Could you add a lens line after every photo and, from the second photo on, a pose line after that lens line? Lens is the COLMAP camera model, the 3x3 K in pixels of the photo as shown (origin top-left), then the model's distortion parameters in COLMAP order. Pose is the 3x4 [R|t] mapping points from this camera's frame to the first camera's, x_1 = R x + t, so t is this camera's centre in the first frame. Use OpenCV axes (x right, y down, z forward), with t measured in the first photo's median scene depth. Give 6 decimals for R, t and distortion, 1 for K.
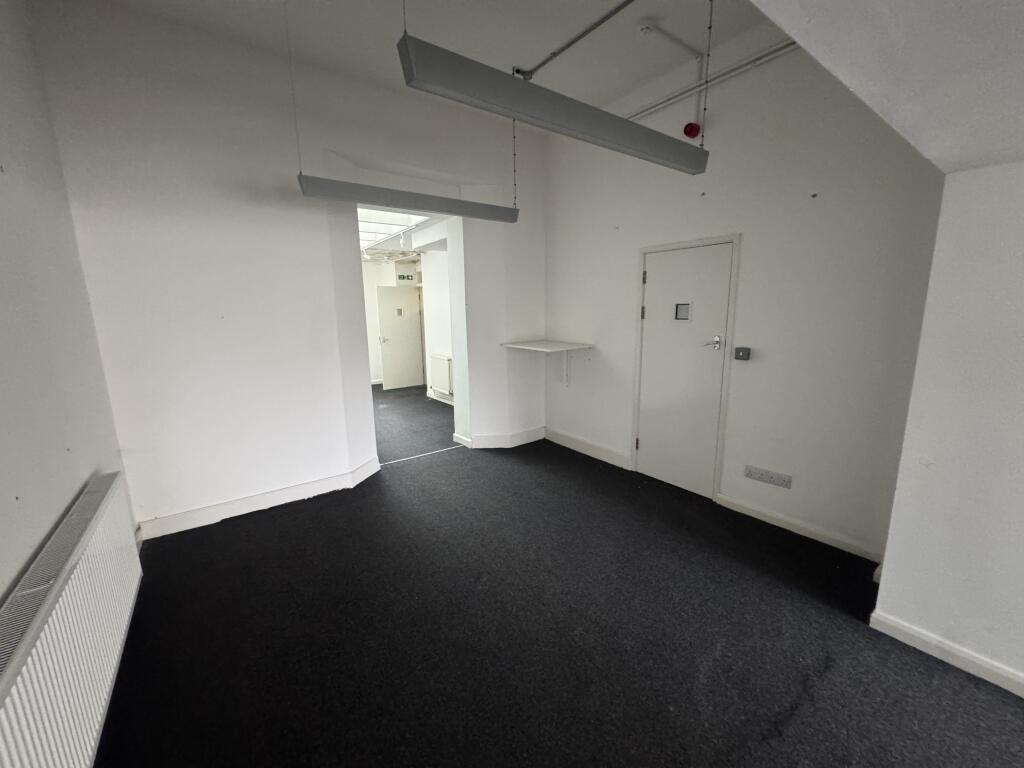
lens RADIAL K [[408.5, 0, 508.8], [0, 408.5, 381.6], [0, 0, 1]] dist [-0.000031, -0.000166]
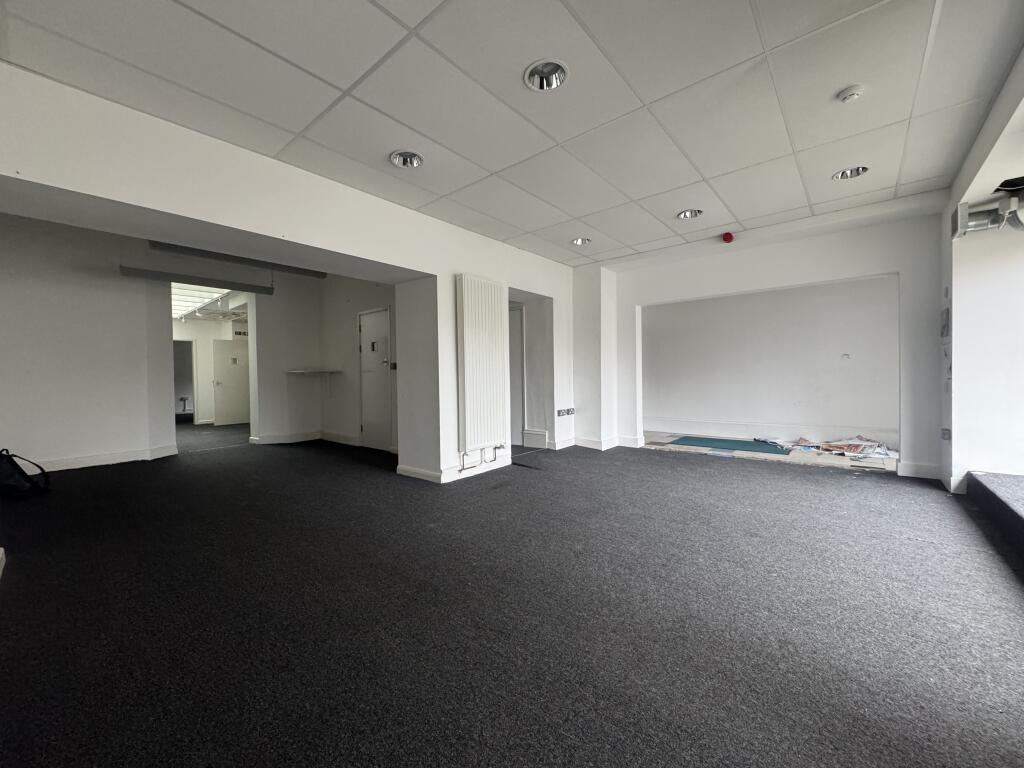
lens RADIAL K [[408.5, 0, 508.8], [0, 408.5, 381.6], [0, 0, 1]] dist [-0.000031, -0.000166]
pose [[0.971052, -0.003559, 0.238842, 0.294530], [0.043407, 0.985870, -0.161790, 0.153372], [-0.234891, 0.167474, 0.957486, -0.431136]]
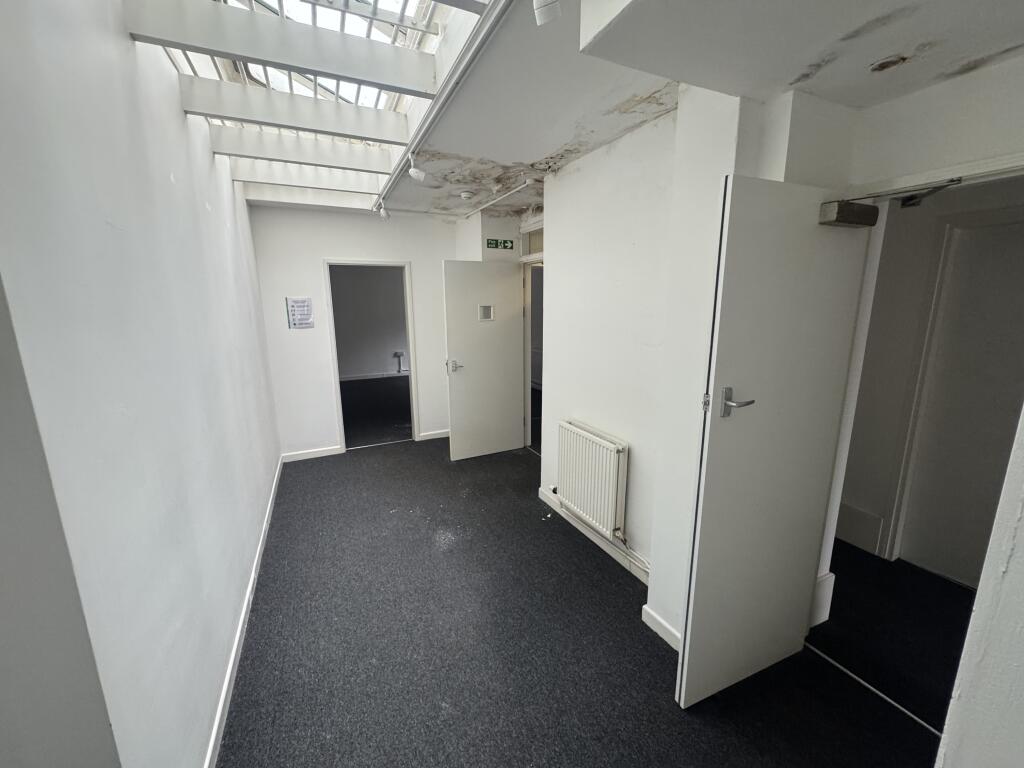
lens RADIAL K [[408.5, 0, 508.8], [0, 408.5, 381.6], [0, 0, 1]] dist [-0.000031, -0.000166]
pose [[0.983931, 0.041767, -0.173594, -0.185214], [-0.038795, 0.999037, 0.020479, -0.119392], [0.174282, -0.013415, 0.984604, 0.629037]]
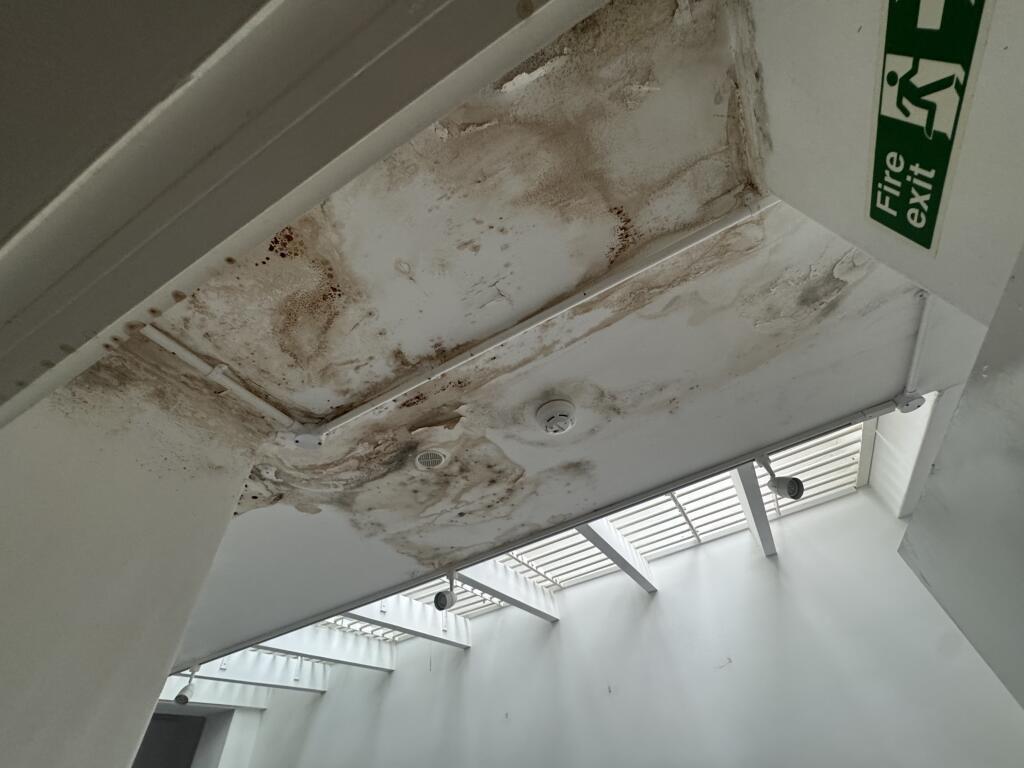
lens RADIAL K [[408.5, 0, 508.8], [0, 408.5, 381.6], [0, 0, 1]] dist [-0.000031, -0.000166]
pose [[-0.905002, -0.208496, -0.370812, -0.259723], [0.055434, 0.806432, -0.588723, -0.264305], [0.421781, -0.553351, -0.718264, 1.260977]]
